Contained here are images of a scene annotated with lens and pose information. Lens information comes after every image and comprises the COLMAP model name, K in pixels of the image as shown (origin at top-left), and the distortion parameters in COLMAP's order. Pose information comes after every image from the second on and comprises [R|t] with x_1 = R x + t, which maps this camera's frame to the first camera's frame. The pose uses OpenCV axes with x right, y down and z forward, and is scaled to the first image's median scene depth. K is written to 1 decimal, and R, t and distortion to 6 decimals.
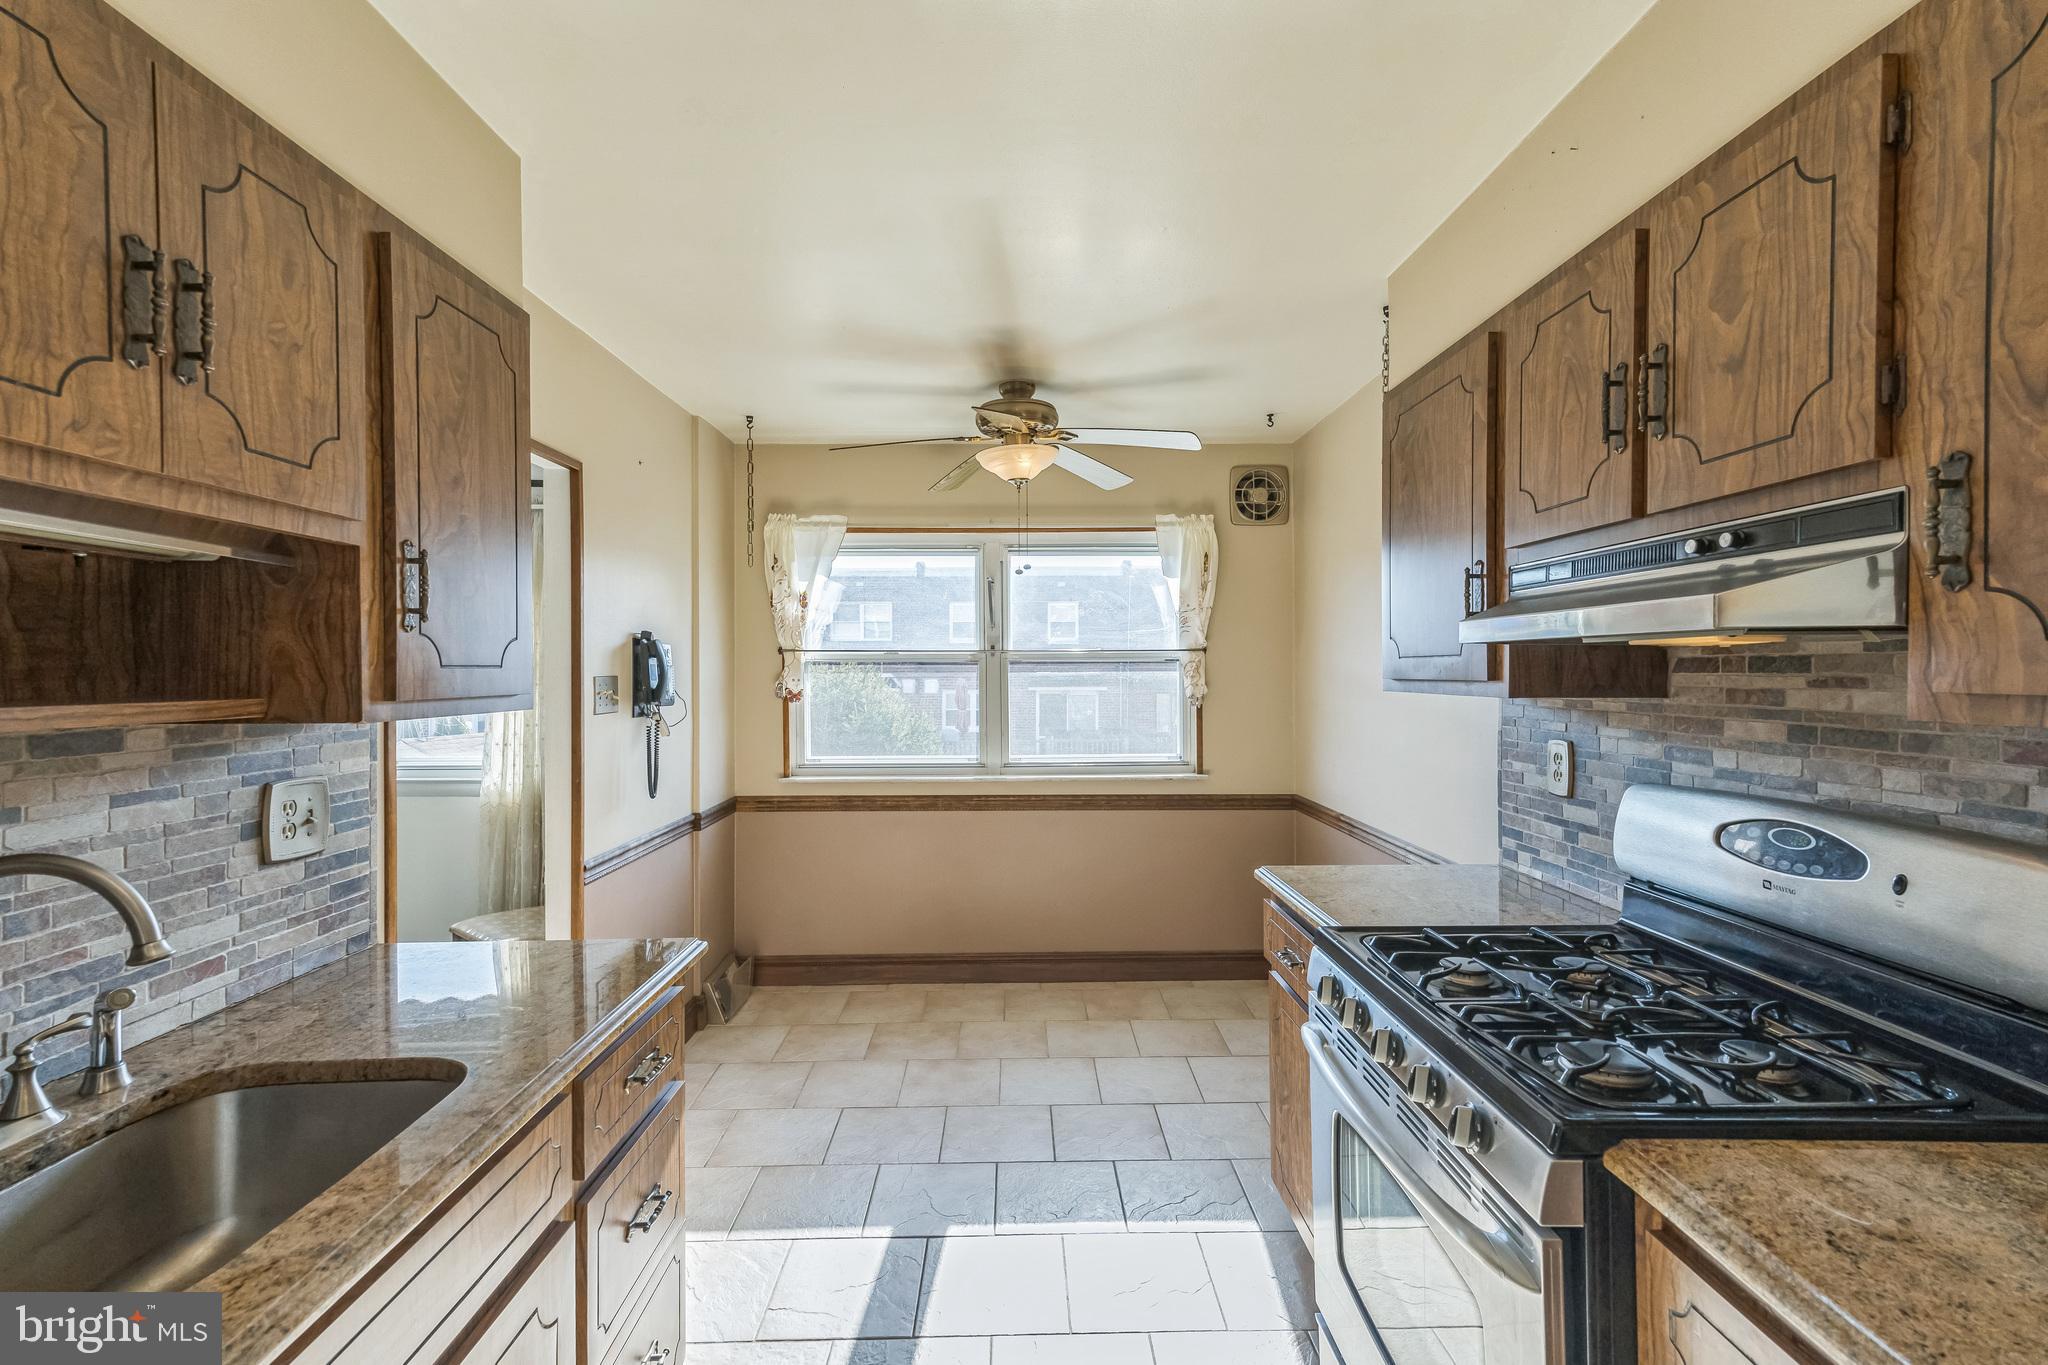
lens RADIAL K [[923.9, 0, 1024.0], [0, 923.9, 682.5], [0, 0, 1]] dist [0.001120, 0.000200]
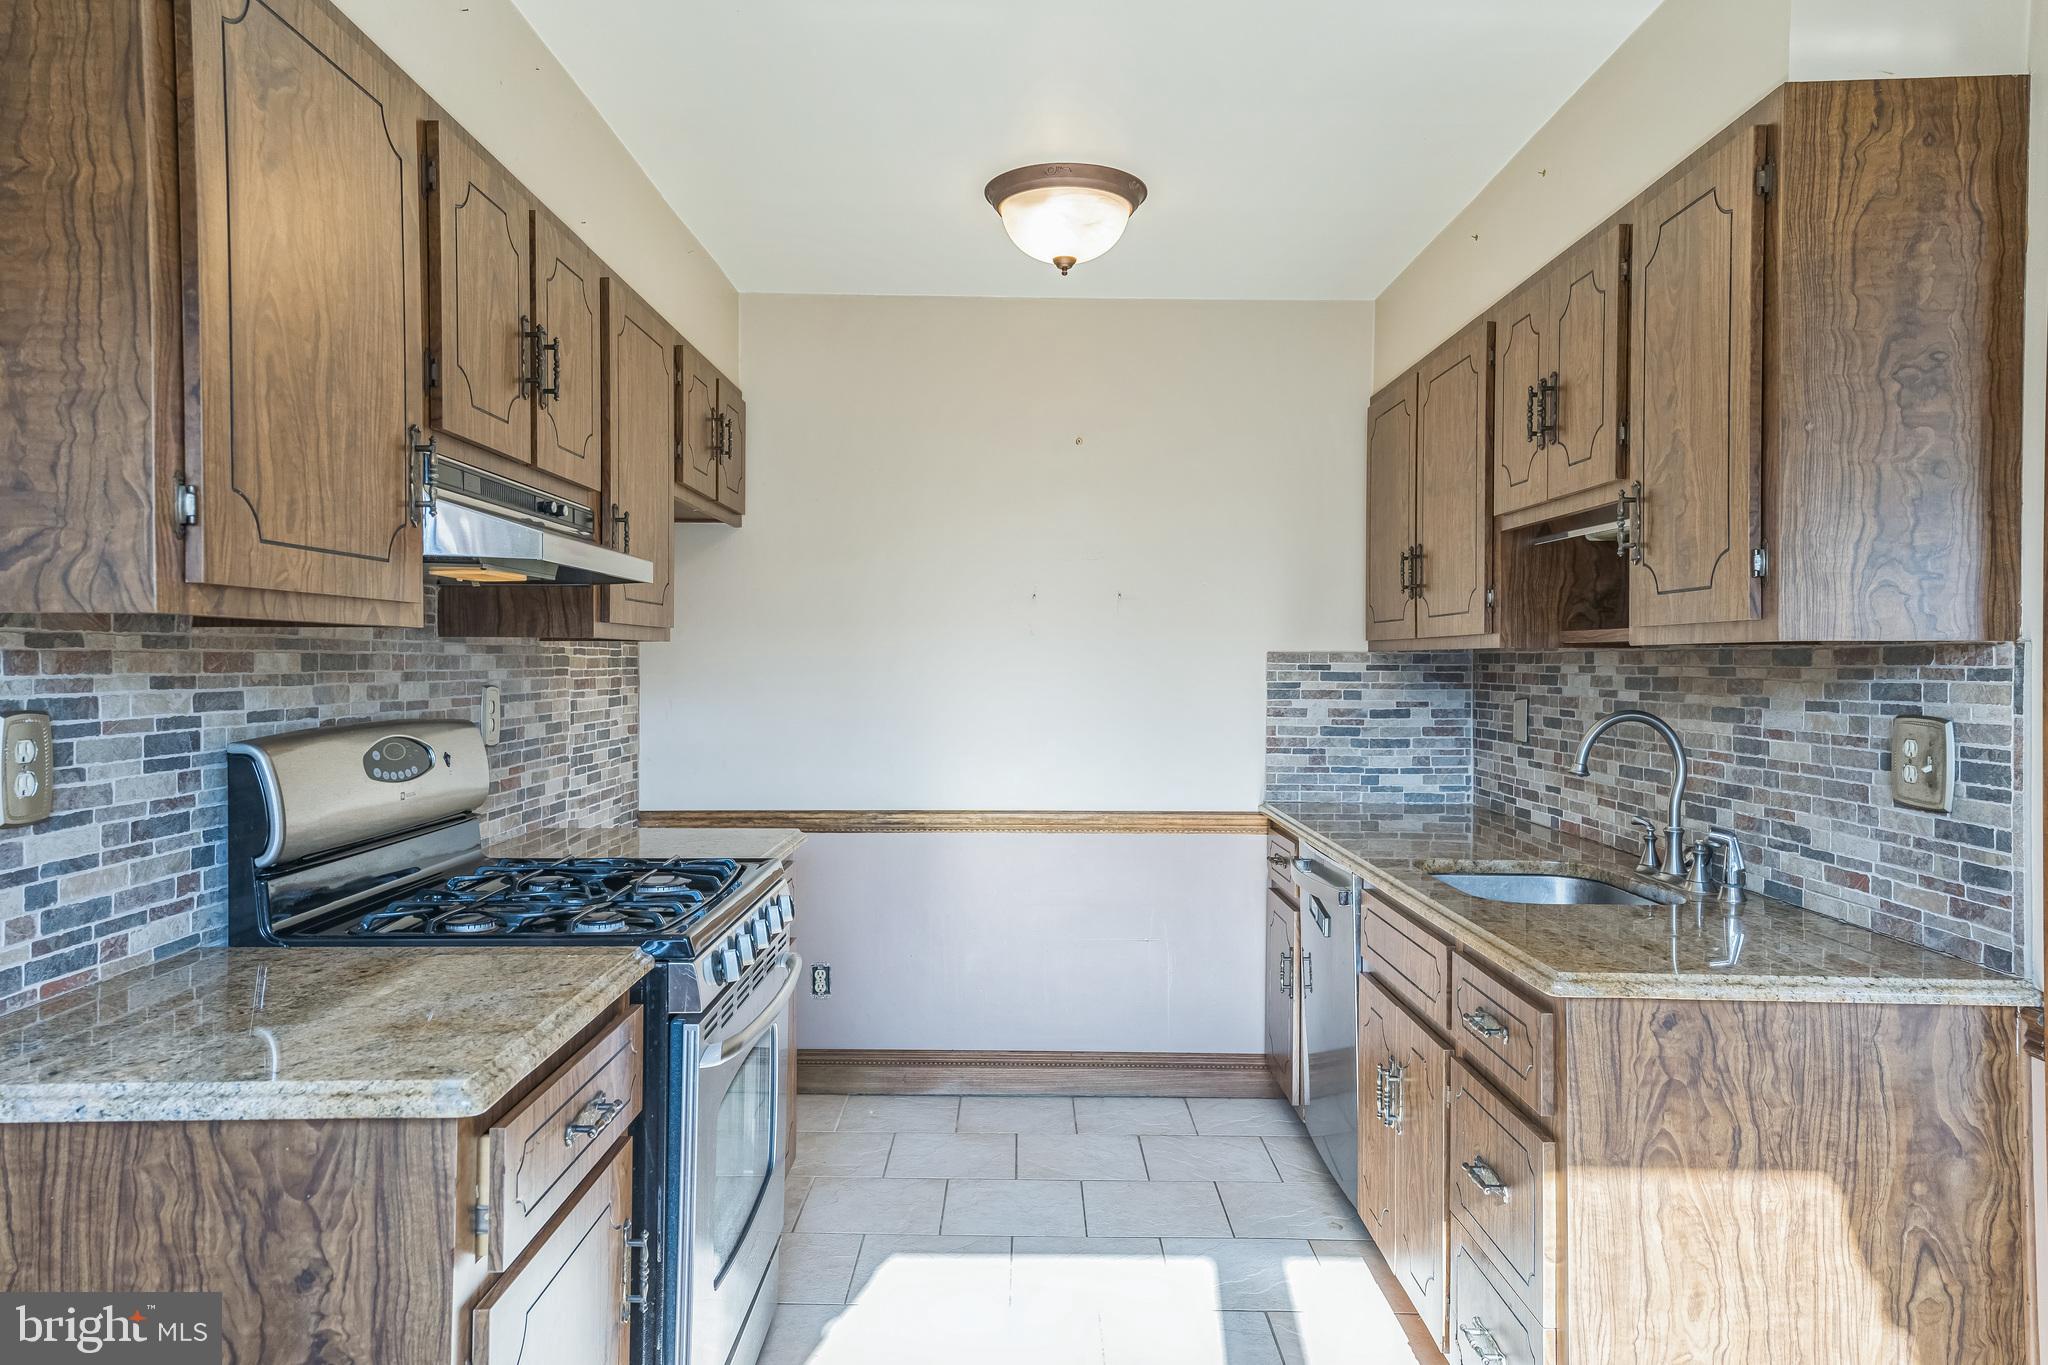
lens RADIAL K [[1416.5, 0, 1024.0], [0, 1416.5, 682.5], [0, 0, 1]] dist [0.000363, 0.000245]
pose [[-0.999877, 0.001203, 0.015665, 0.038101], [0.001631, 0.999624, 0.027356, 0.037019], [-0.015626, 0.027378, -0.999503, 2.526430]]
